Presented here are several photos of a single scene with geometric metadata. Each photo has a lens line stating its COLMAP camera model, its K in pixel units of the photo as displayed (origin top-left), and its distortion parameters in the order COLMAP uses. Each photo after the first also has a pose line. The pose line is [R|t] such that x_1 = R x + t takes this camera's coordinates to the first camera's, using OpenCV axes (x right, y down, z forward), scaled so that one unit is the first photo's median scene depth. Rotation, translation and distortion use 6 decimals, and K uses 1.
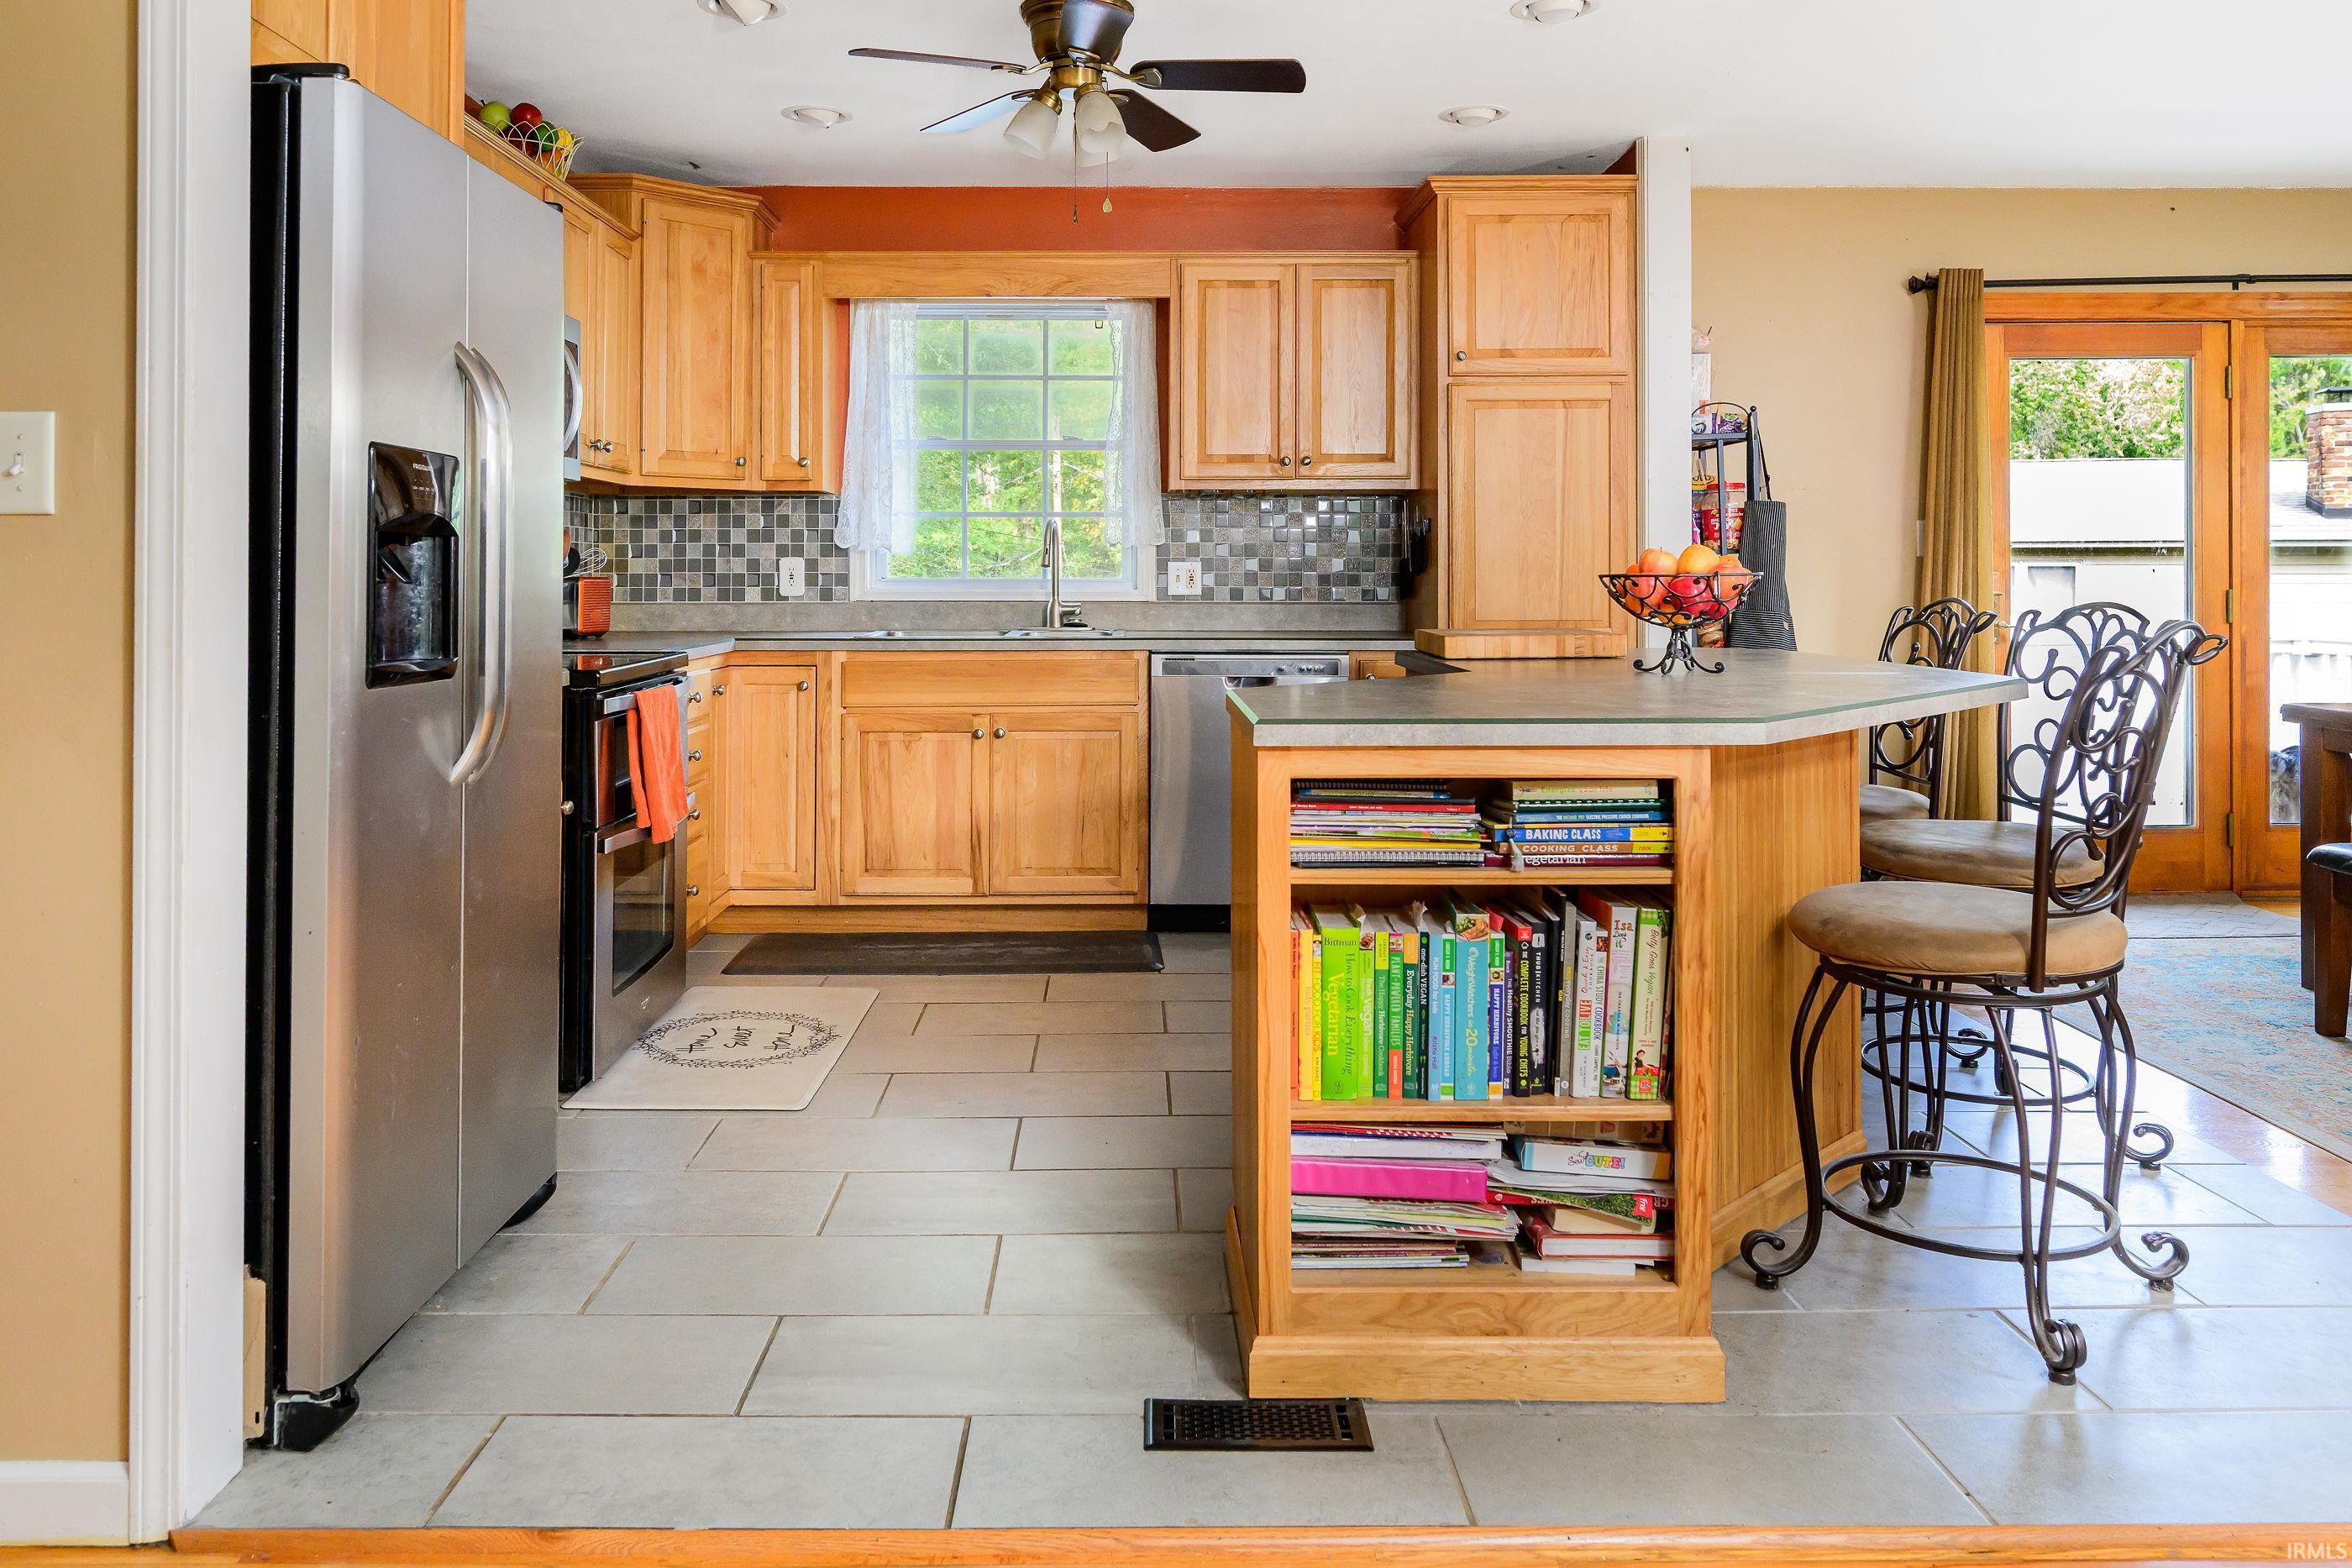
lens RADIAL K [[1698.5, 0, 1124.4], [0, 1698.5, 560.6], [0, 0, 1]] dist [-0.001235, -0.003709]
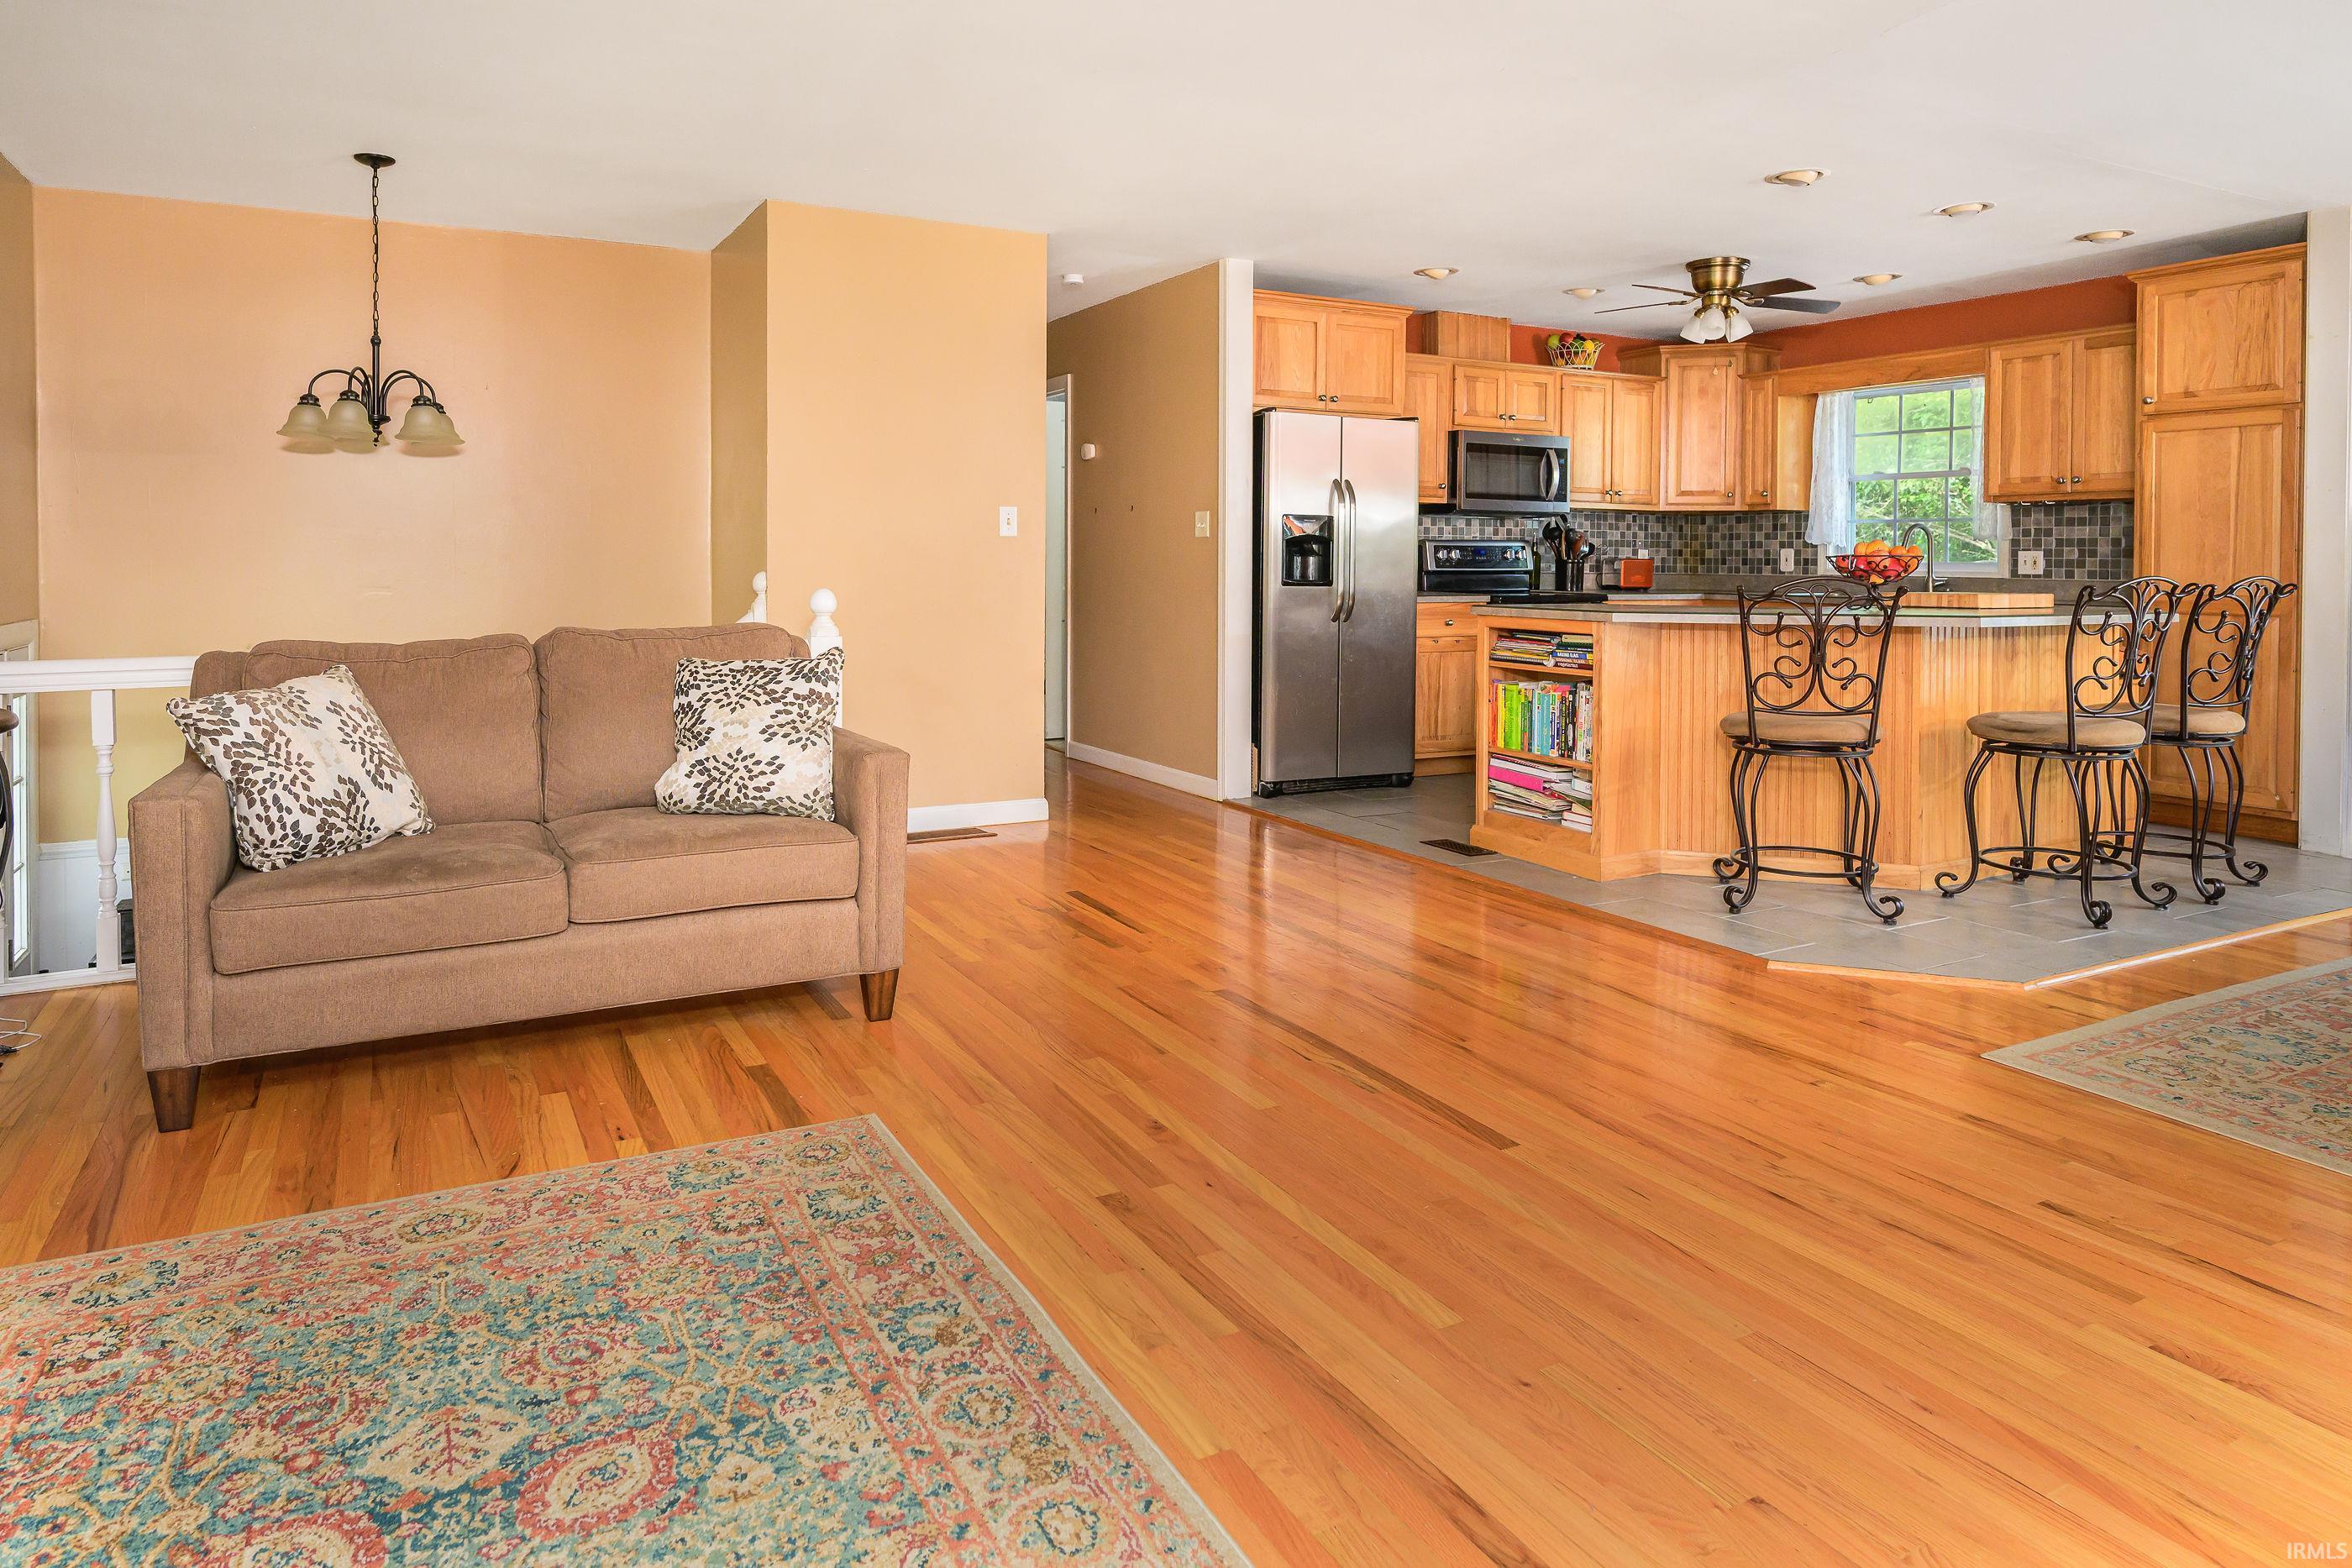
lens RADIAL K [[1390.6, 0, 1108.1], [0, 1390.6, 586.5], [0, 0, 1]] dist [-0.003219, -0.004008]
pose [[0.457934, 0.021700, -0.888721, 0.786322], [-0.001075, 0.999715, 0.023856, 0.003972], [0.888985, -0.009969, 0.457827, -0.252233]]
